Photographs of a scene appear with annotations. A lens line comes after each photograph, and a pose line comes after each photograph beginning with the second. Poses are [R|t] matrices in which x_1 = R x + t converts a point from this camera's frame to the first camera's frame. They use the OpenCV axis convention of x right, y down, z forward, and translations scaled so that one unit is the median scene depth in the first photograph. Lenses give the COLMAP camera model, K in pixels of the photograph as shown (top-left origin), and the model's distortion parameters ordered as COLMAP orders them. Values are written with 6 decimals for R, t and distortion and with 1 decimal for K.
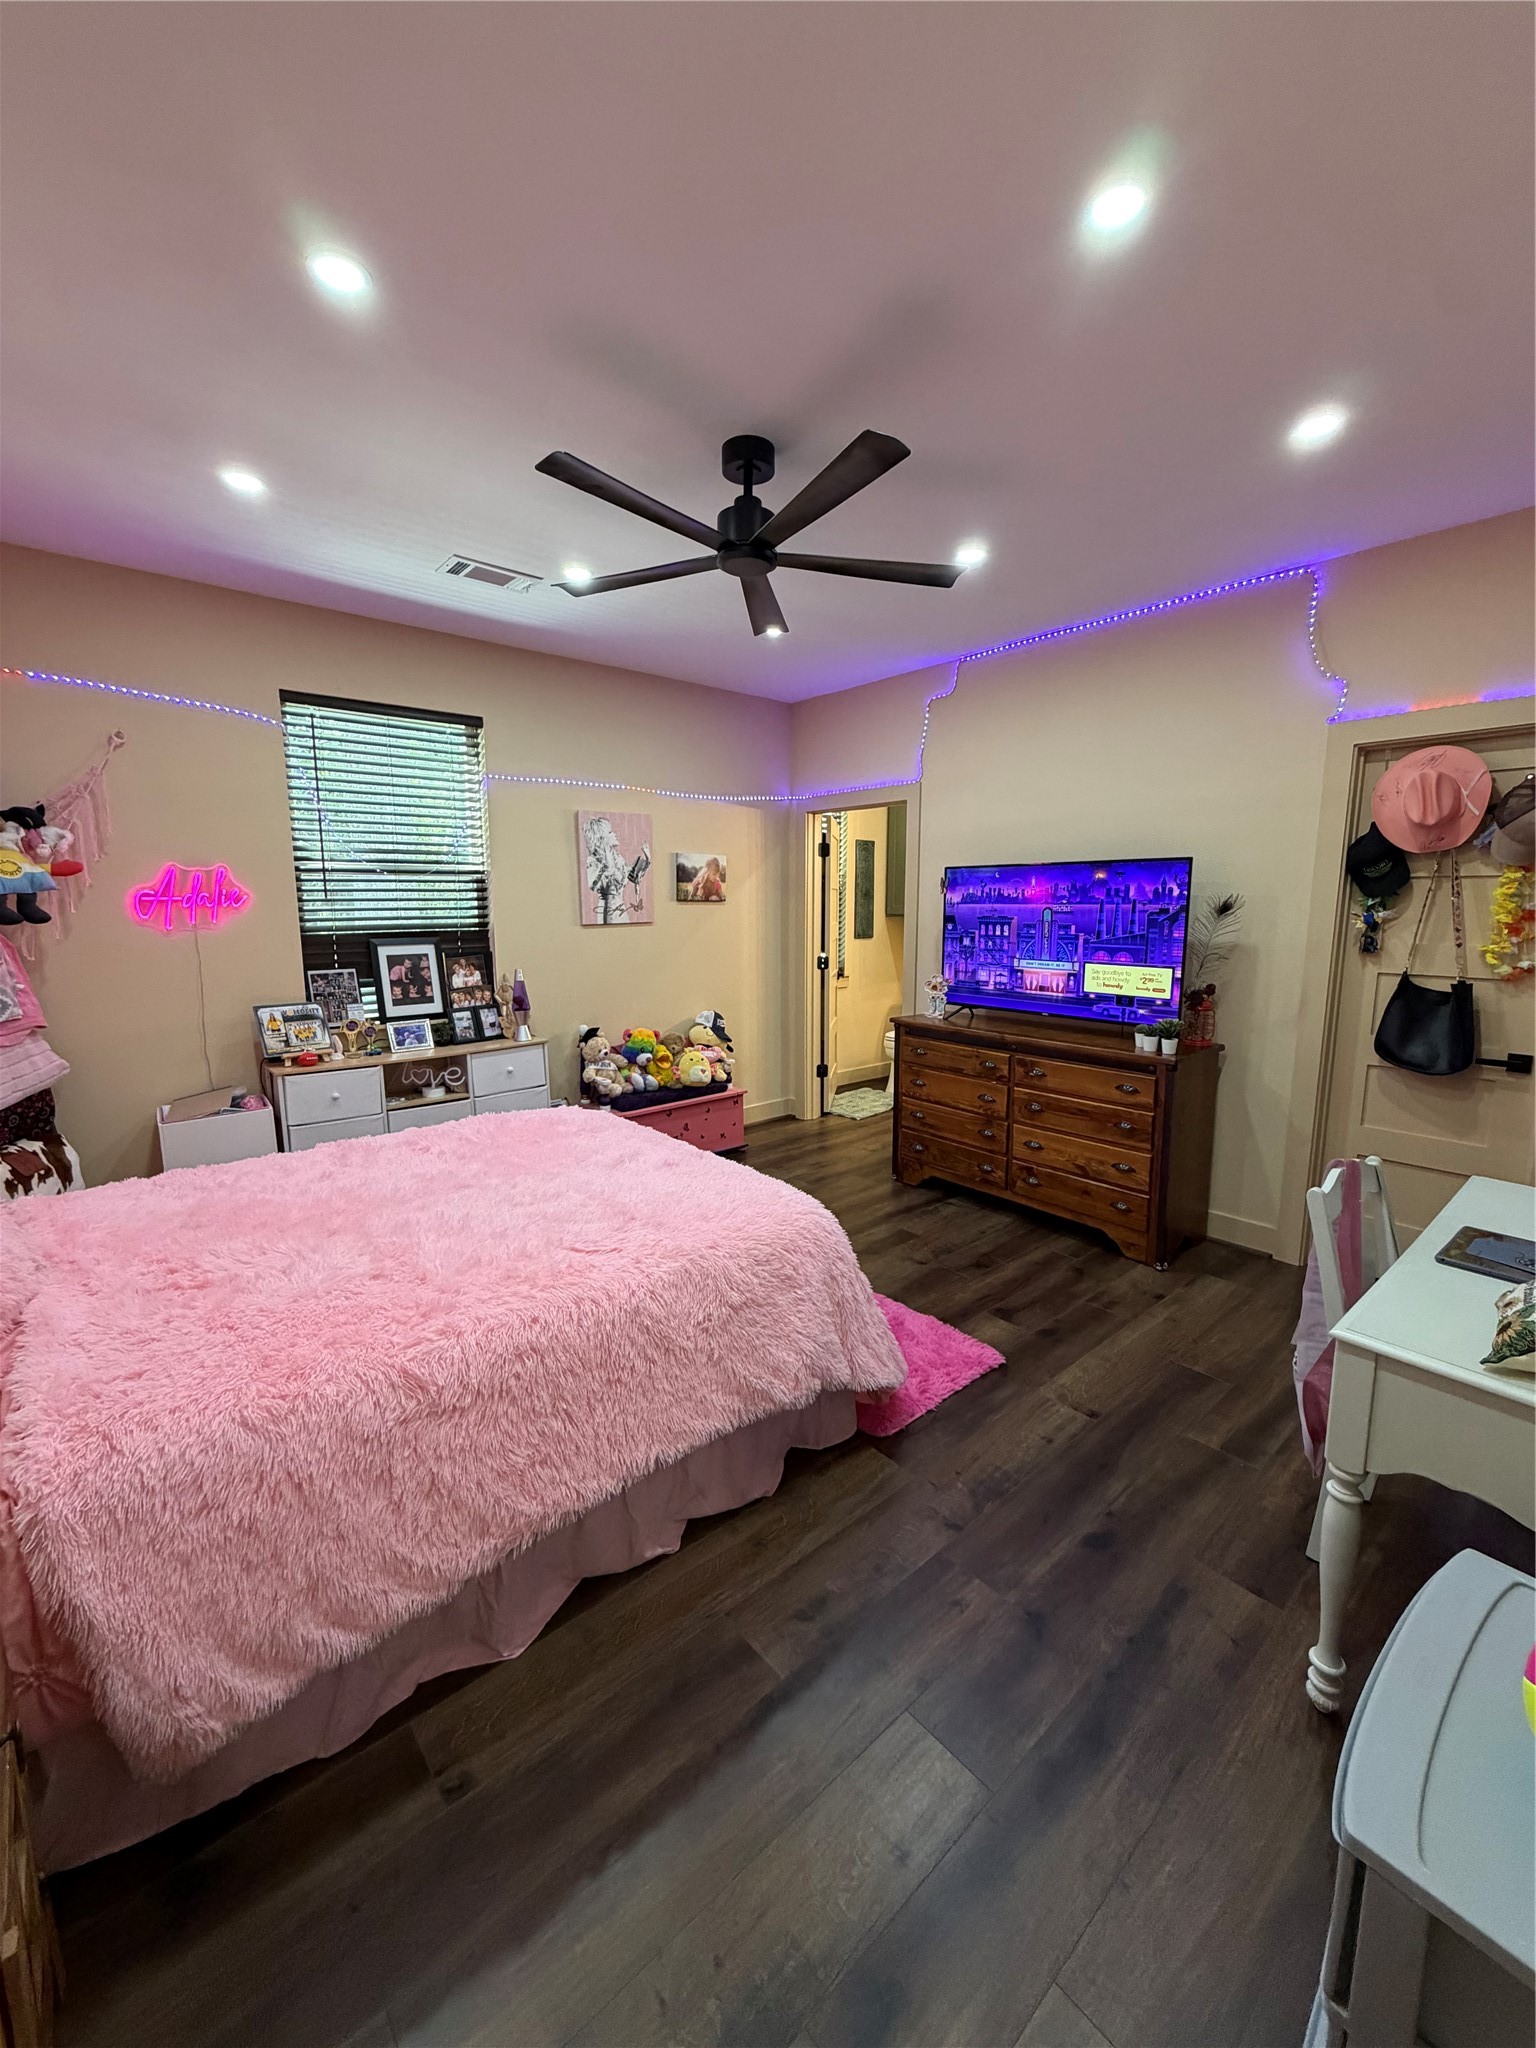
lens RADIAL K [[820.3, 0, 766.3], [0, 820.3, 1024.0], [0, 0, 1]] dist [-0.007644, -0.000320]
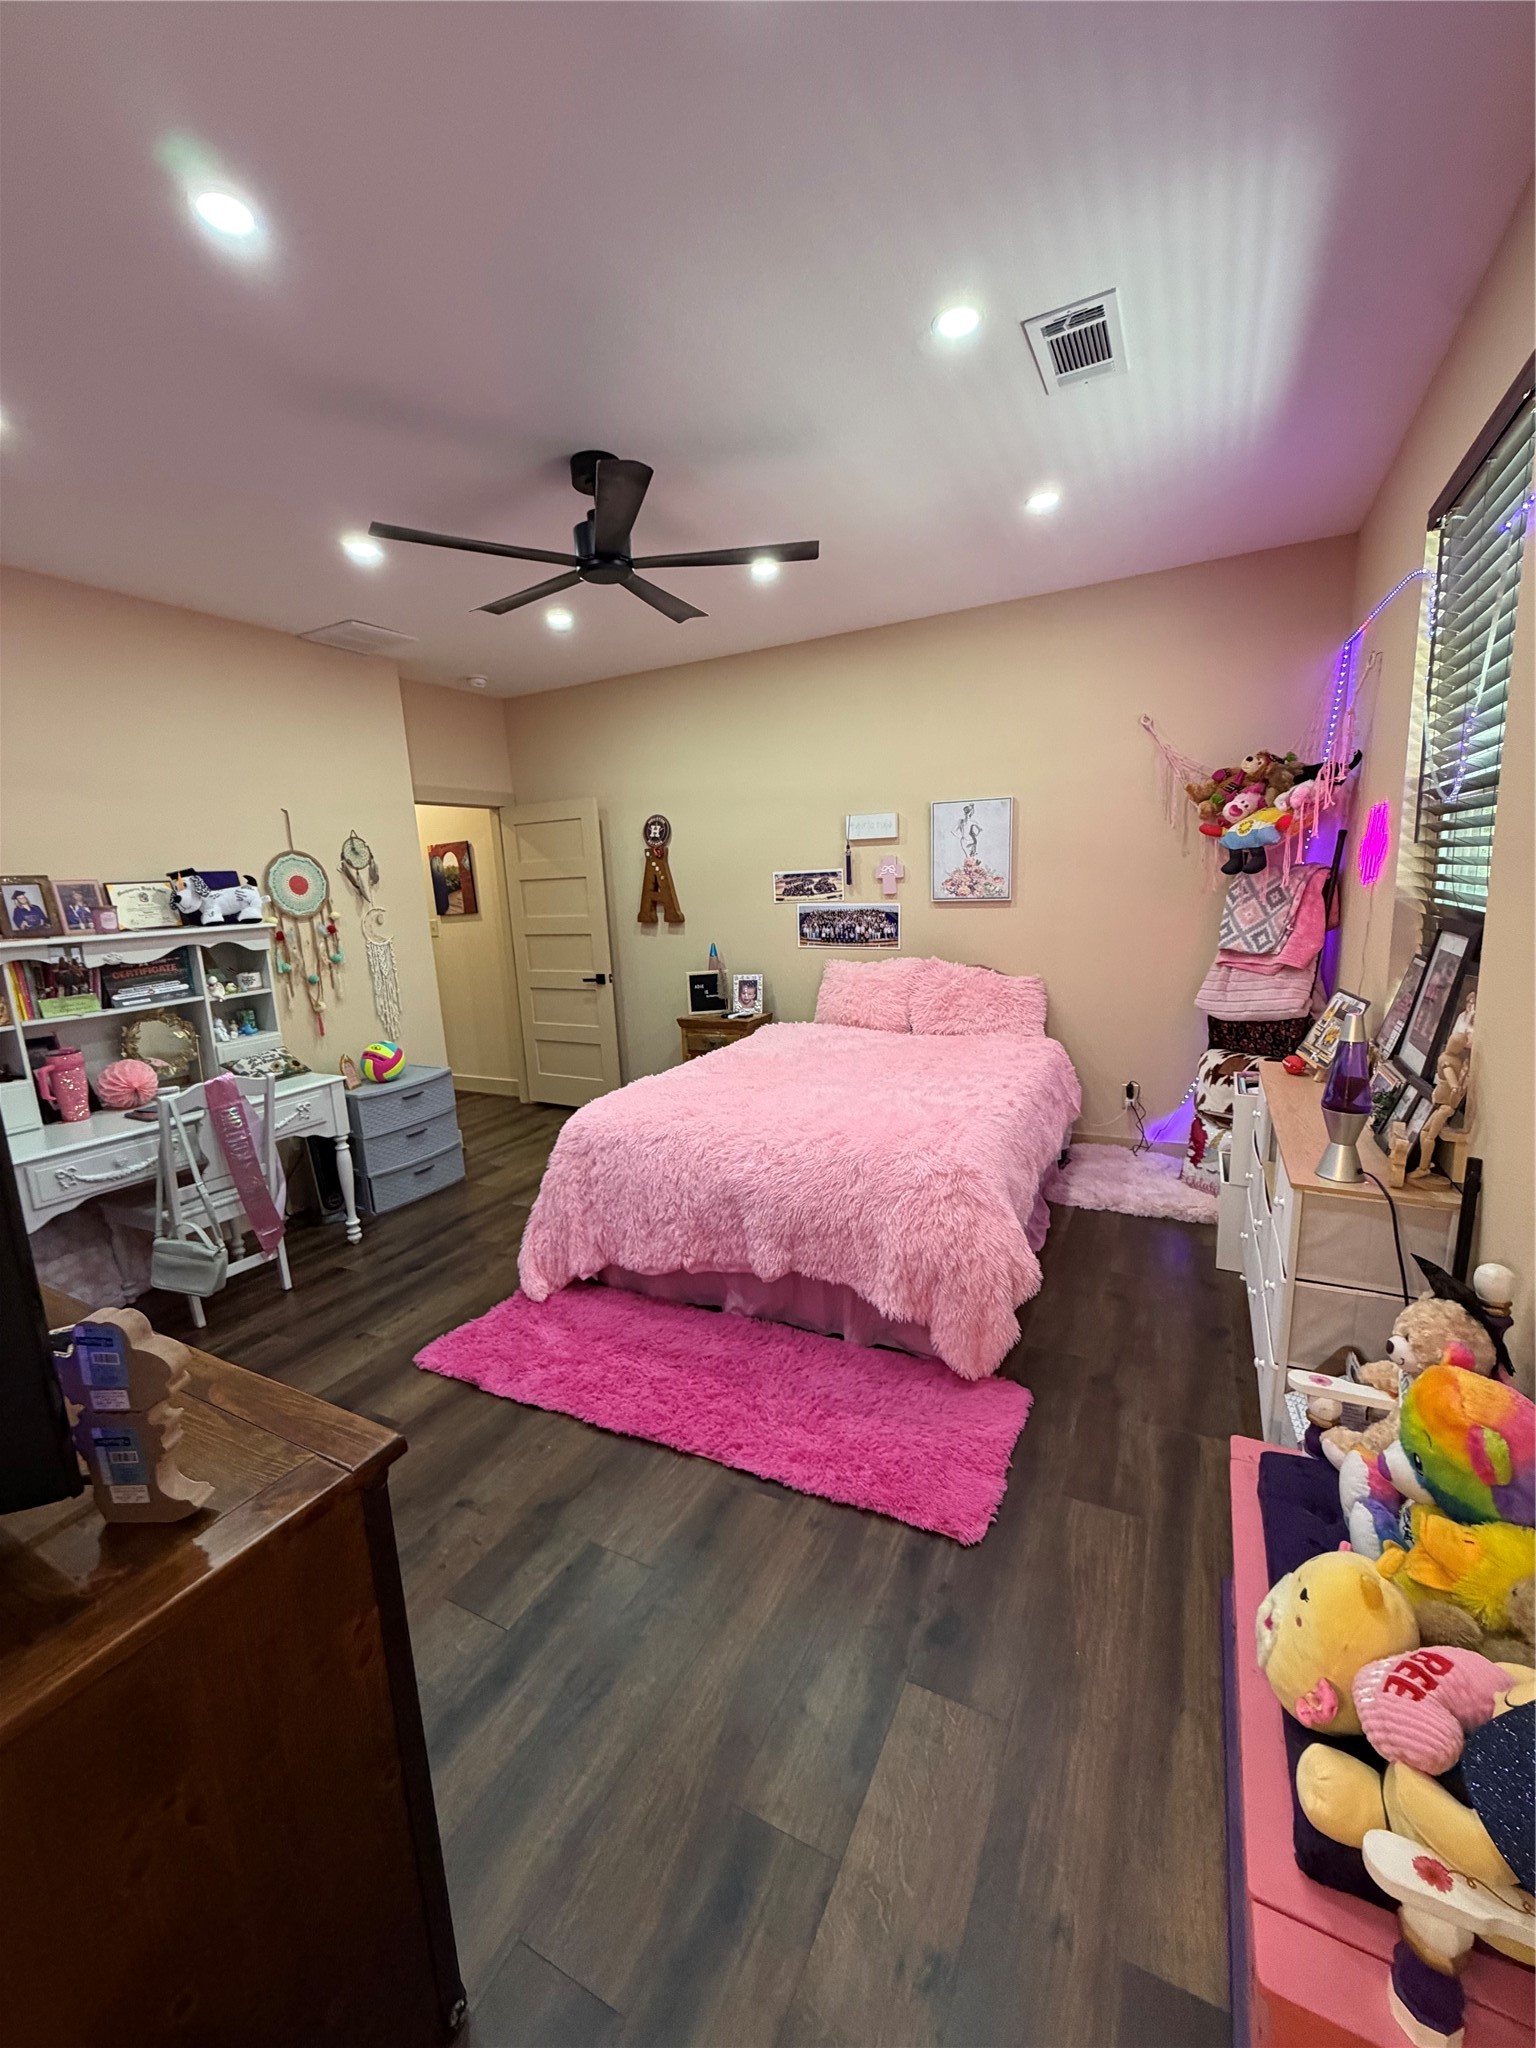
lens RADIAL K [[820.3, 0, 764.5], [0, 820.3, 1026.9], [0, 0, 1]] dist [-0.007644, -0.000320]
pose [[-0.928110, 0.120400, -0.352301, 0.252668], [0.000493, 0.946663, 0.322224, -0.396098], [0.372306, 0.298886, -0.878667, 2.484517]]
